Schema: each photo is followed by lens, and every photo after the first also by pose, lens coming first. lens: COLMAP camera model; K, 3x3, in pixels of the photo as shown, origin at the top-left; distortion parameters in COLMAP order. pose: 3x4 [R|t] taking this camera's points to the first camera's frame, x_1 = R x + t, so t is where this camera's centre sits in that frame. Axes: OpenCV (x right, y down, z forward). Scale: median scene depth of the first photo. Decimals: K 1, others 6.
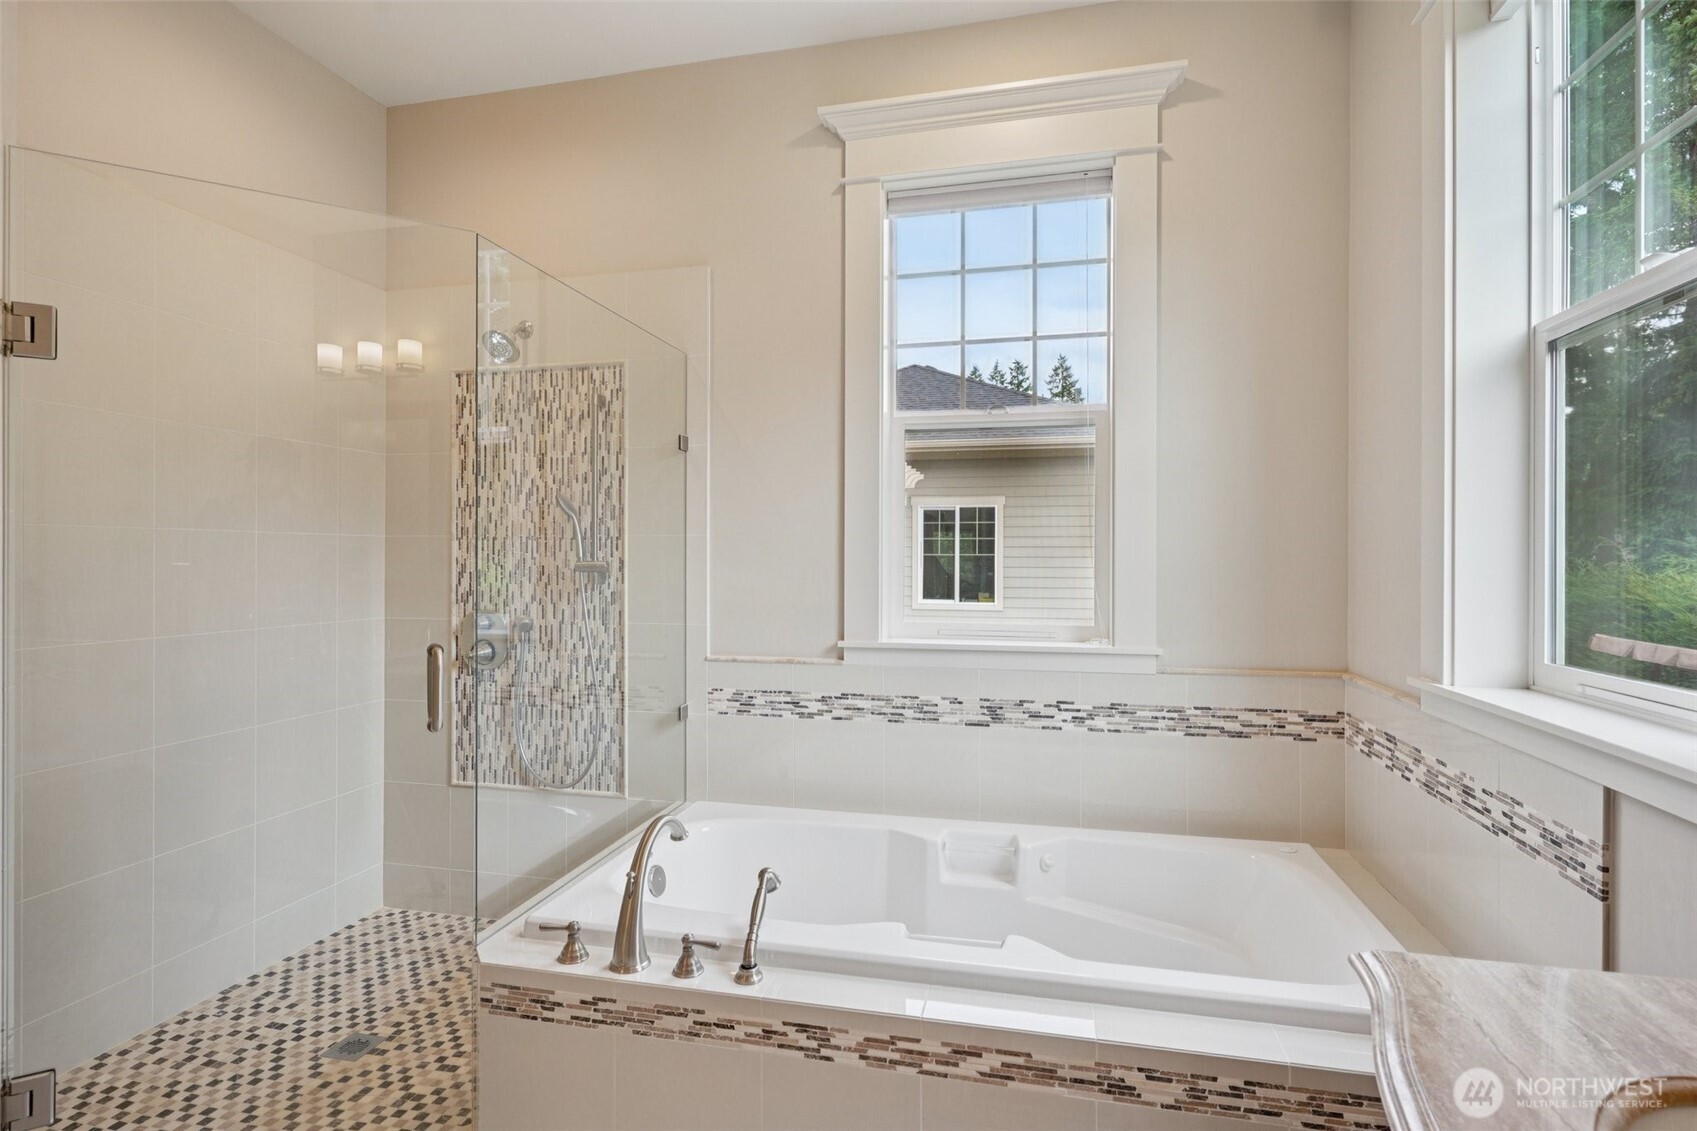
lens RADIAL K [[830.0, 0, 847.2], [0, 830.0, 553.4], [0, 0, 1]] dist [0.009236, -0.004851]
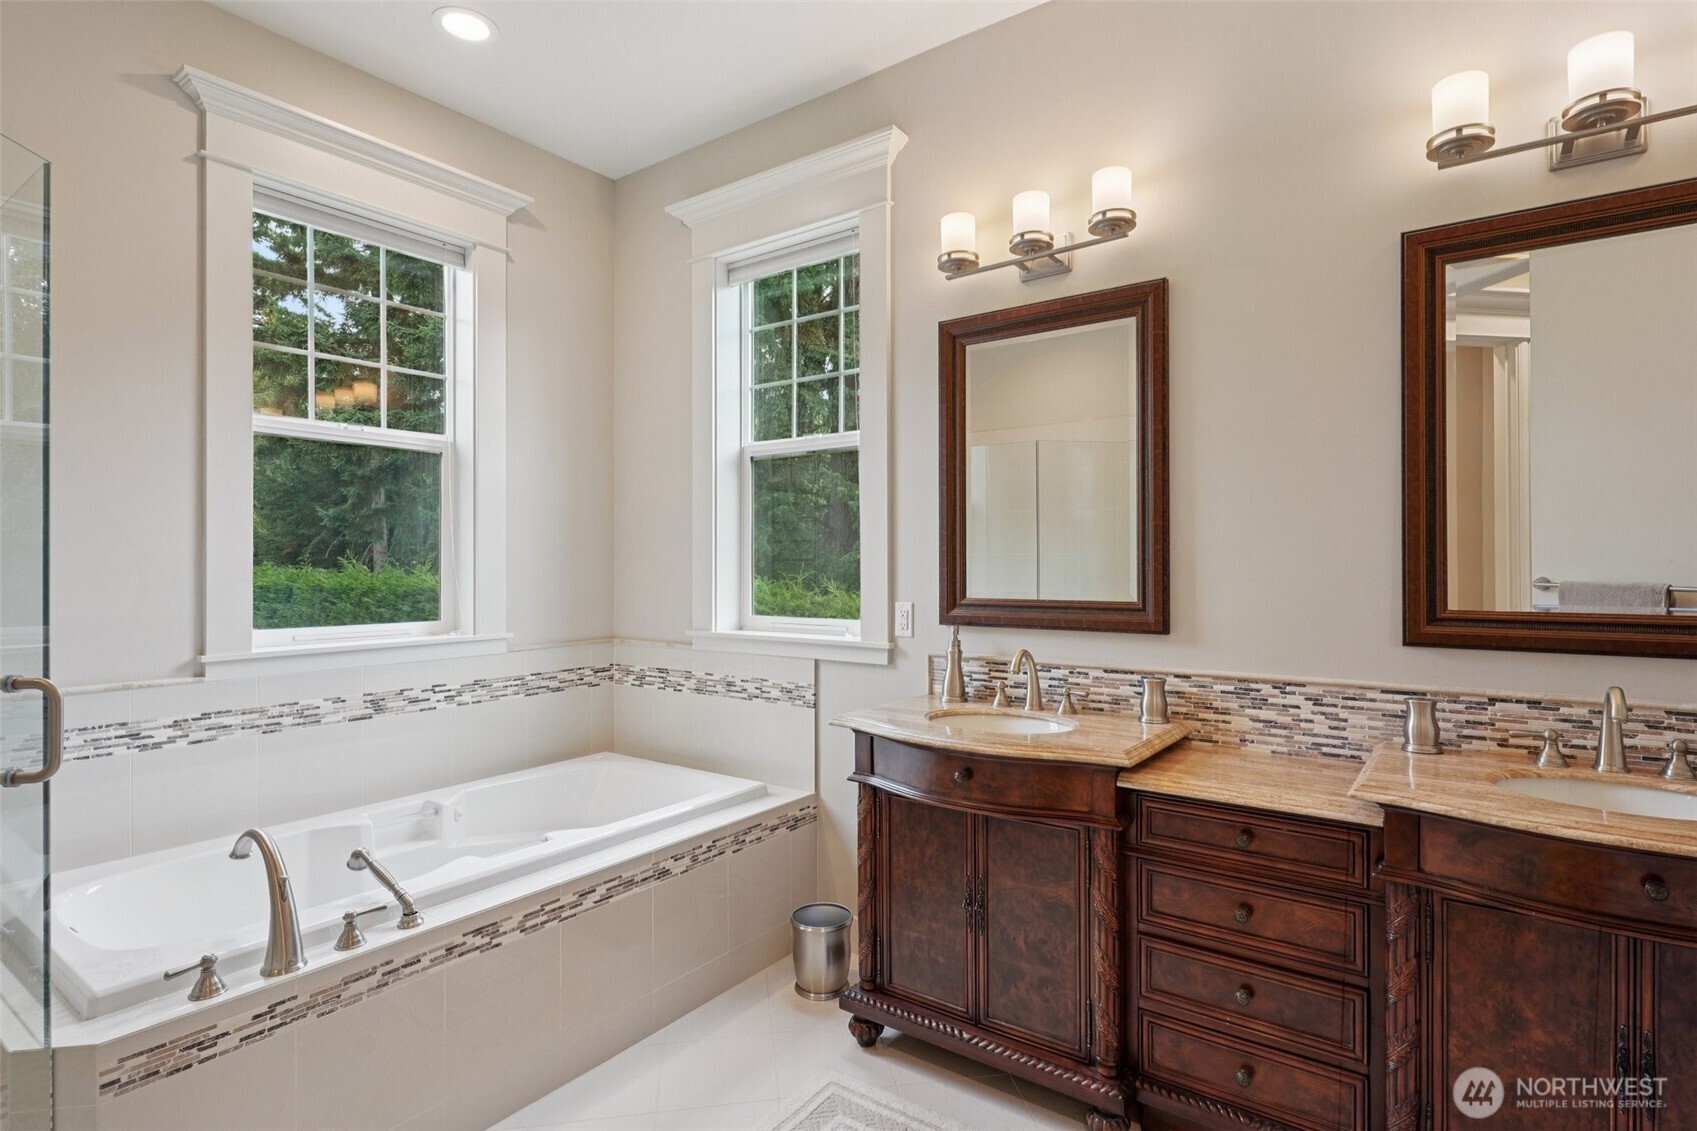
lens RADIAL K [[830.0, 0, 849.4], [0, 830.0, 560.9], [0, 0, 1]] dist [0.009236, -0.004851]
pose [[0.408252, 0.000973, 0.912869, -0.859977], [-0.001432, 0.999999, -0.000426, 0.000190], [-0.912868, -0.001134, 0.408253, -0.037290]]
